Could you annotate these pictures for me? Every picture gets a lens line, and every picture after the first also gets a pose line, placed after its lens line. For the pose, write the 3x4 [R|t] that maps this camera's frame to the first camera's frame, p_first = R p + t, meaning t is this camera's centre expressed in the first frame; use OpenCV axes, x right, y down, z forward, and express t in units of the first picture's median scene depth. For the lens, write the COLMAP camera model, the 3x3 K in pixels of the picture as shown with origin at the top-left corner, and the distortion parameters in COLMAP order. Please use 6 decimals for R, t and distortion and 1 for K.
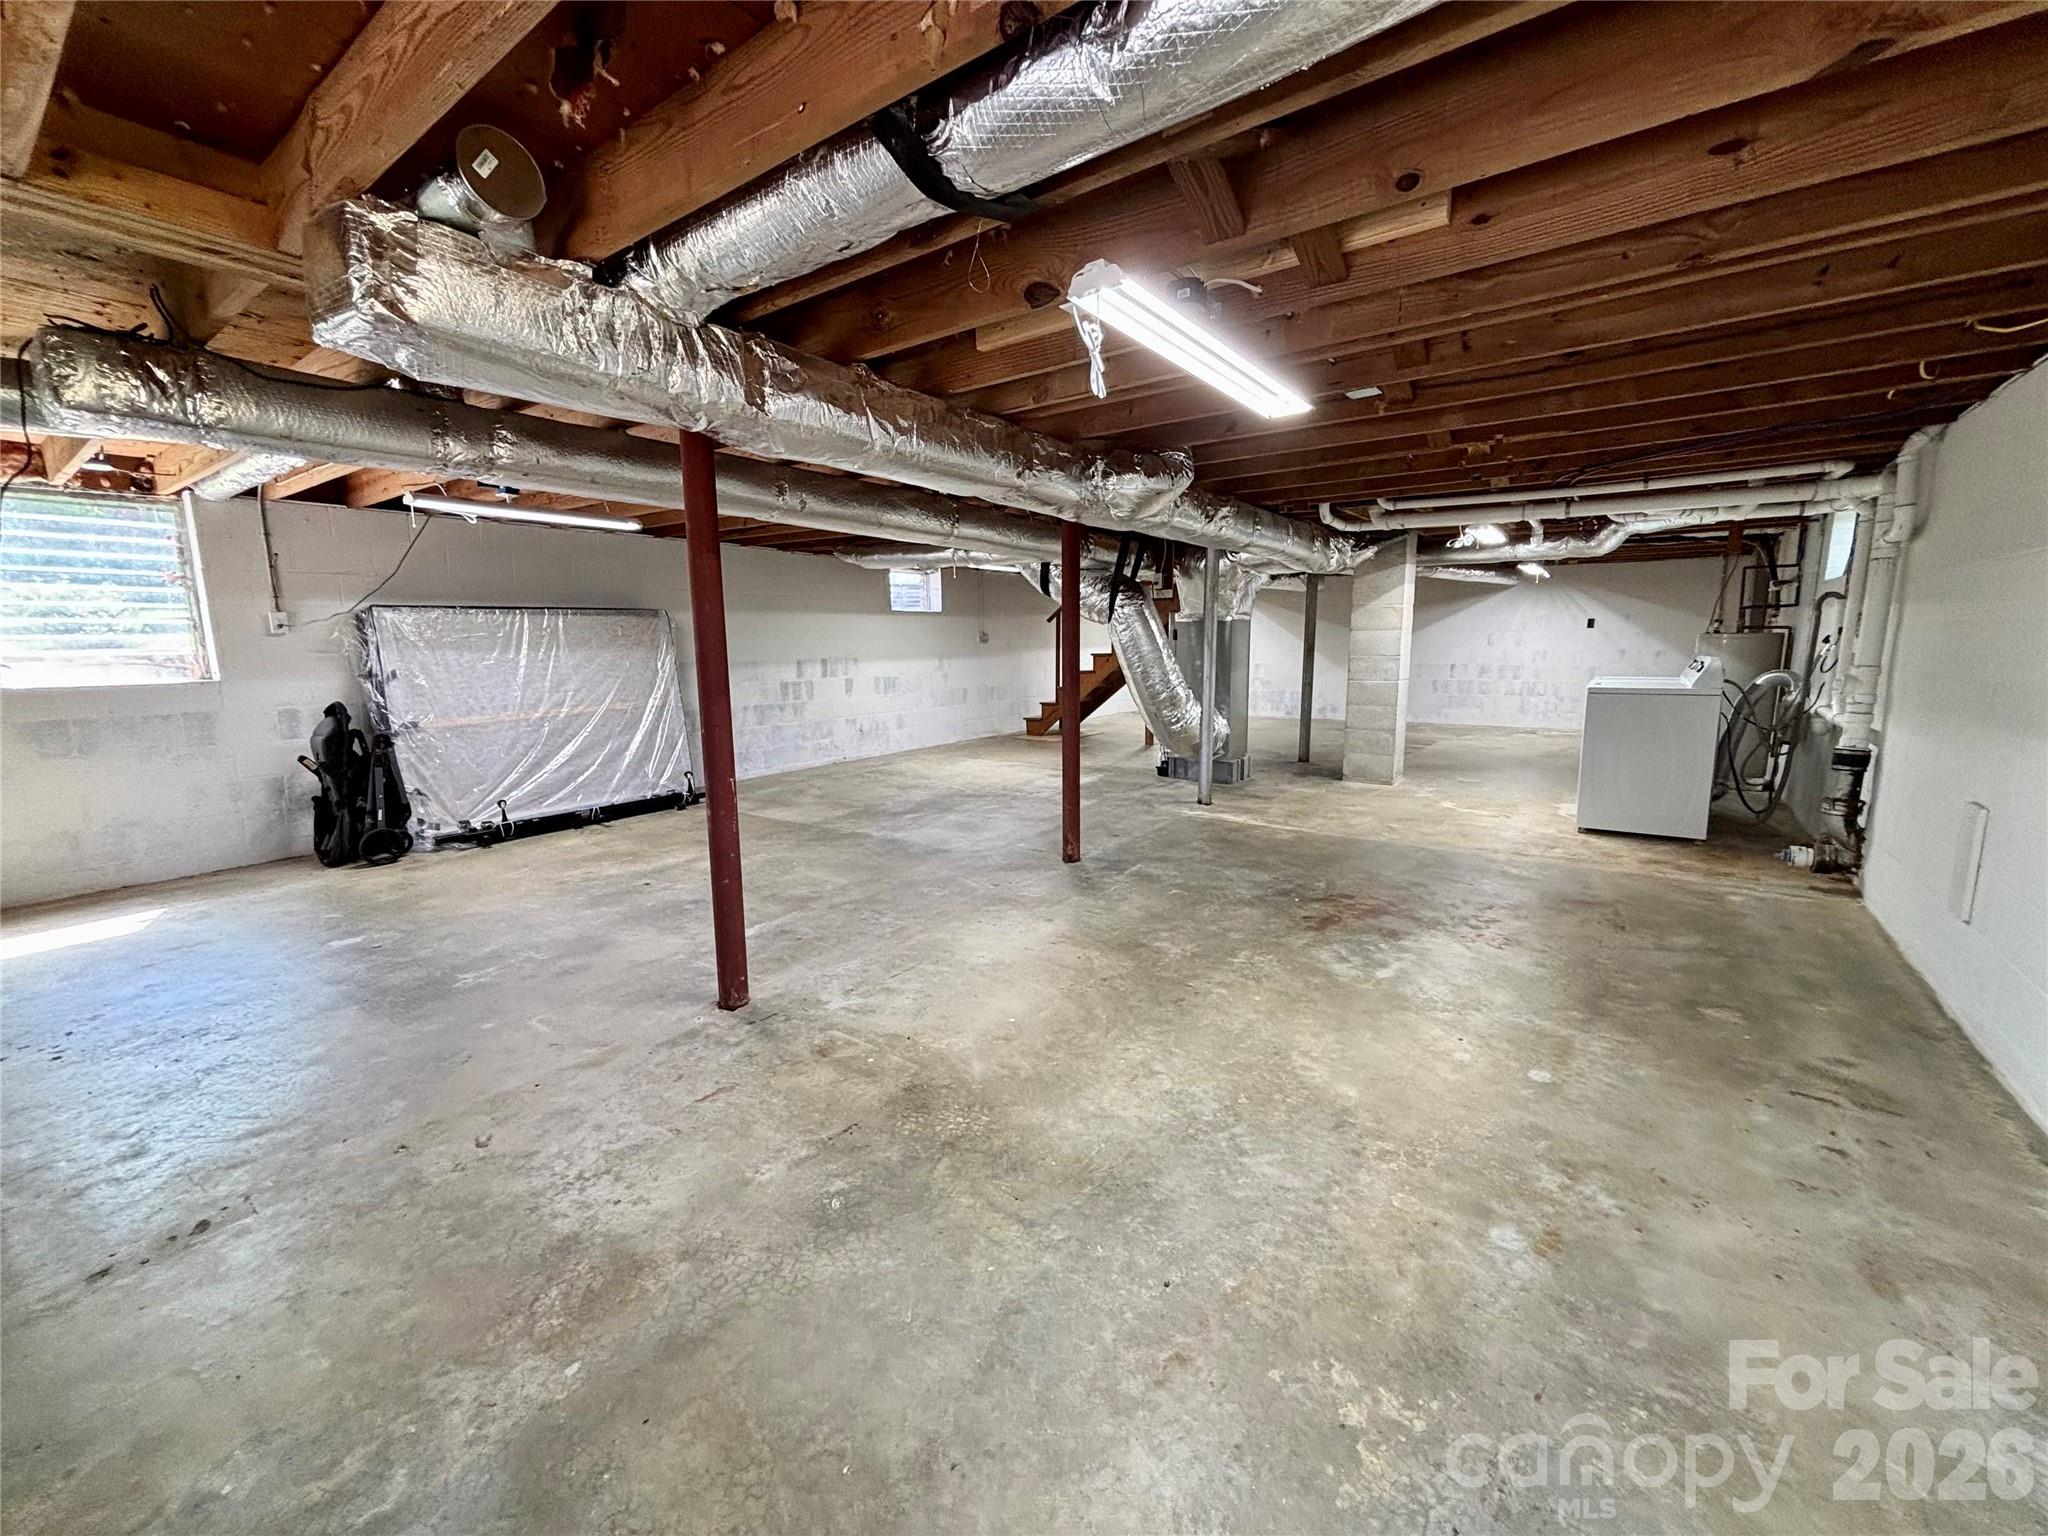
lens RADIAL K [[838.7, 0, 1021.4], [0, 838.7, 776.4], [0, 0, 1]] dist [0.002056, 0.000486]
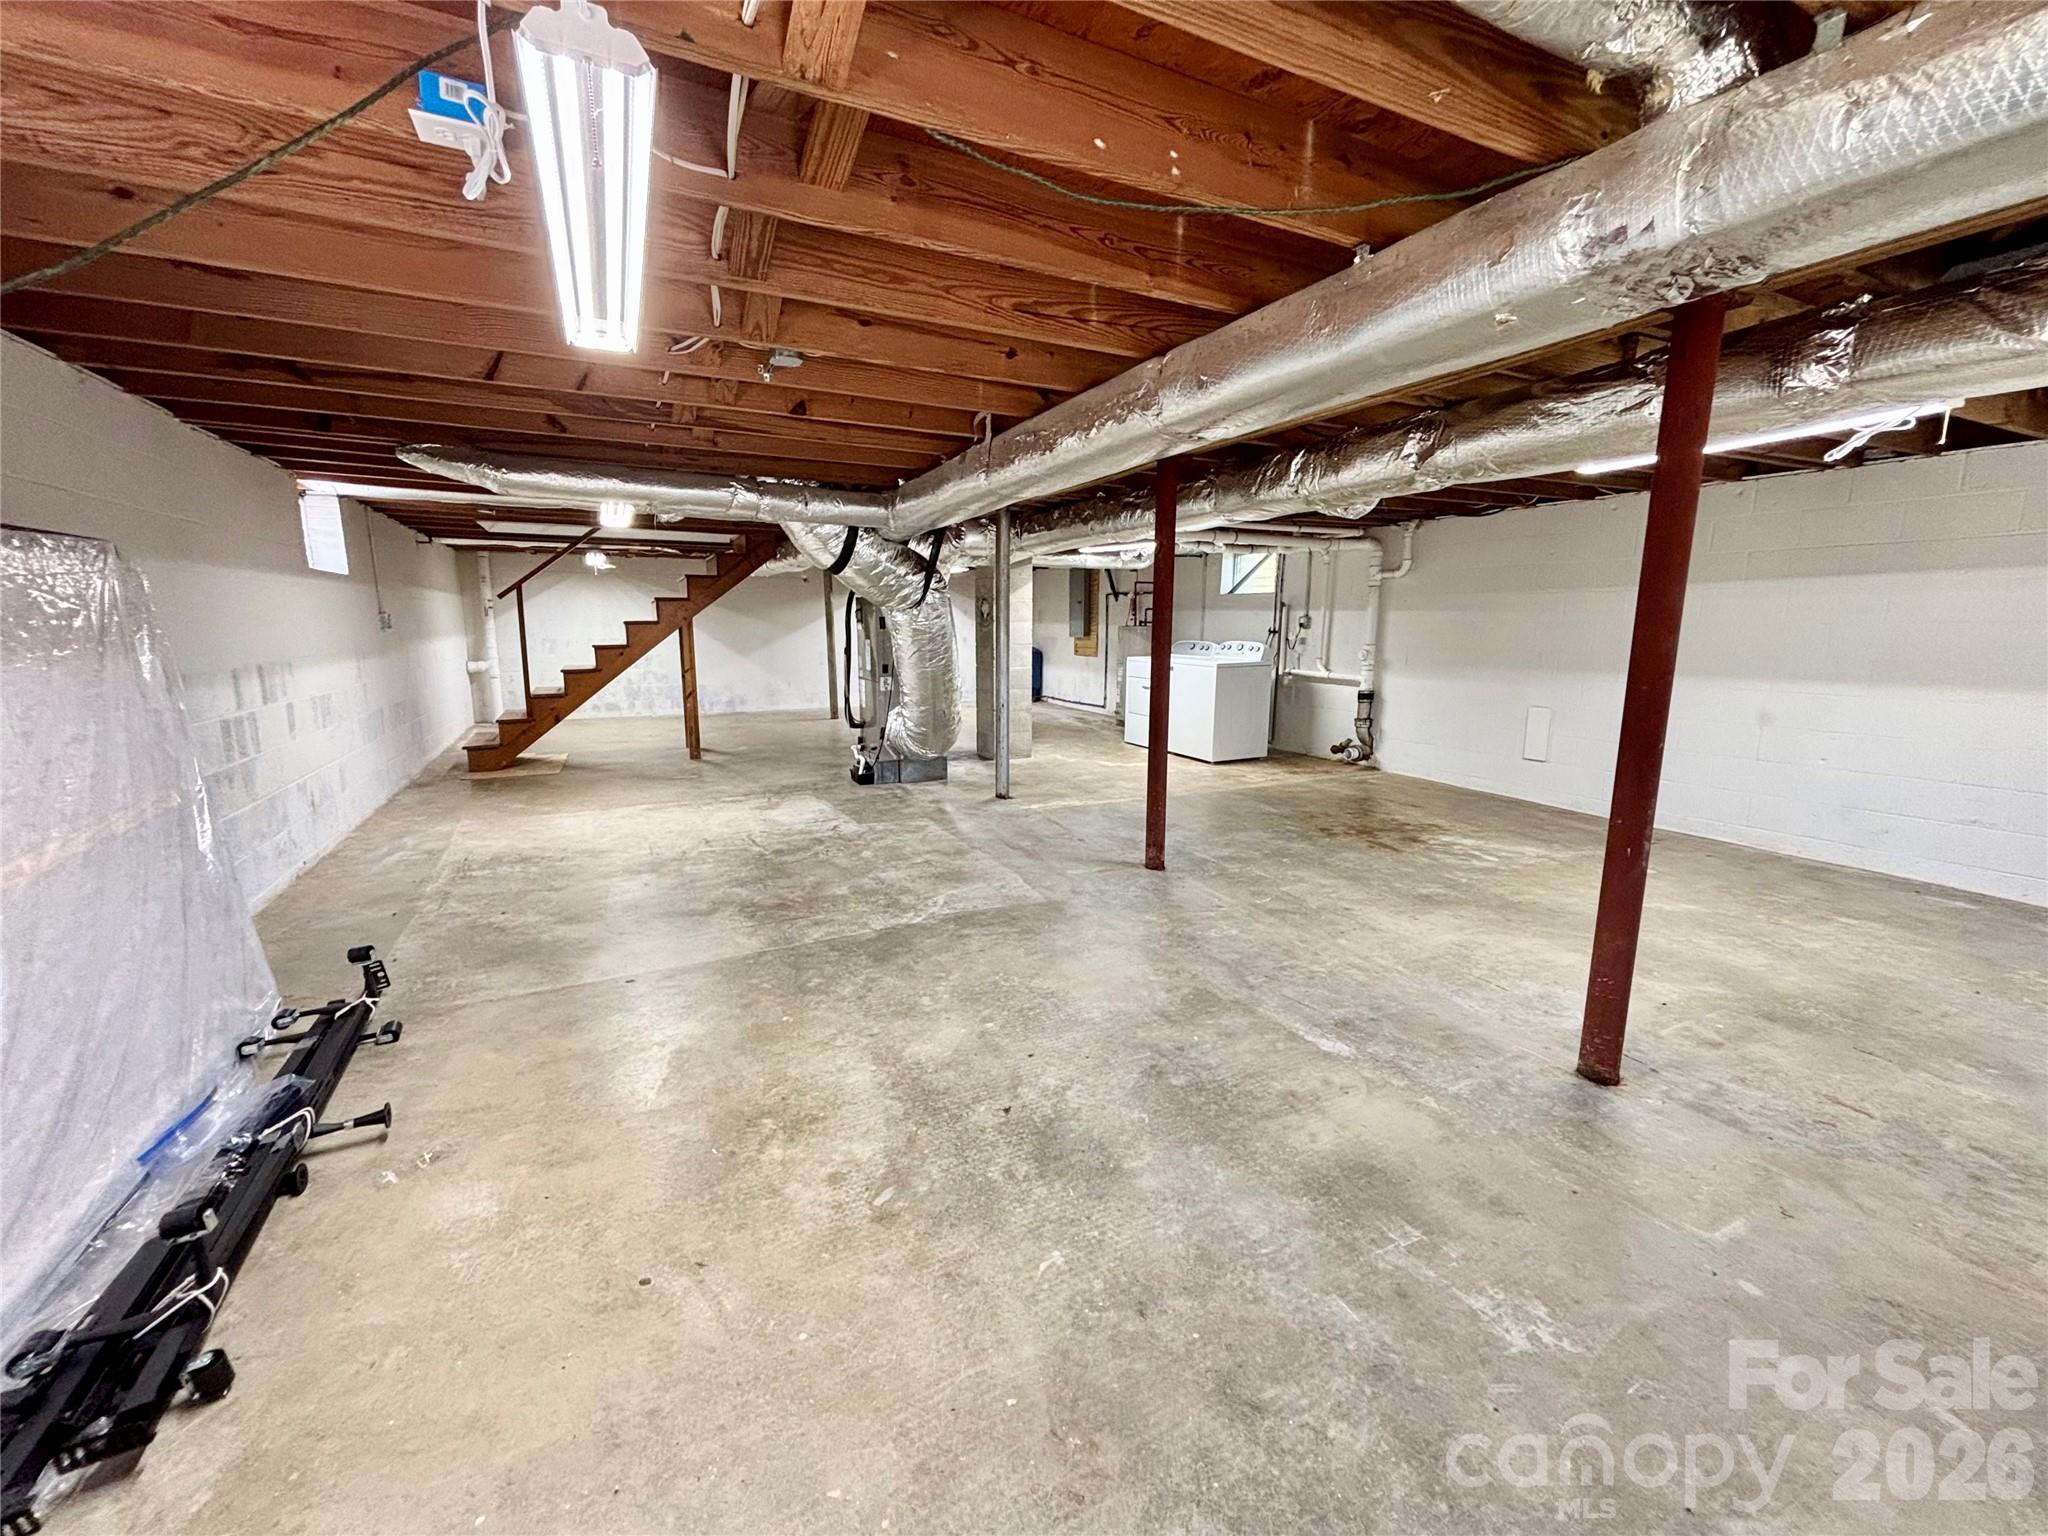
lens RADIAL K [[838.7, 0, 1021.4], [0, 838.7, 776.4], [0, 0, 1]] dist [0.002056, 0.000486]
pose [[0.443726, -0.153290, 0.882955, -1.040470], [0.139594, 0.985058, 0.100864, -0.146086], [-0.885224, 0.078499, 0.458494, 0.901225]]
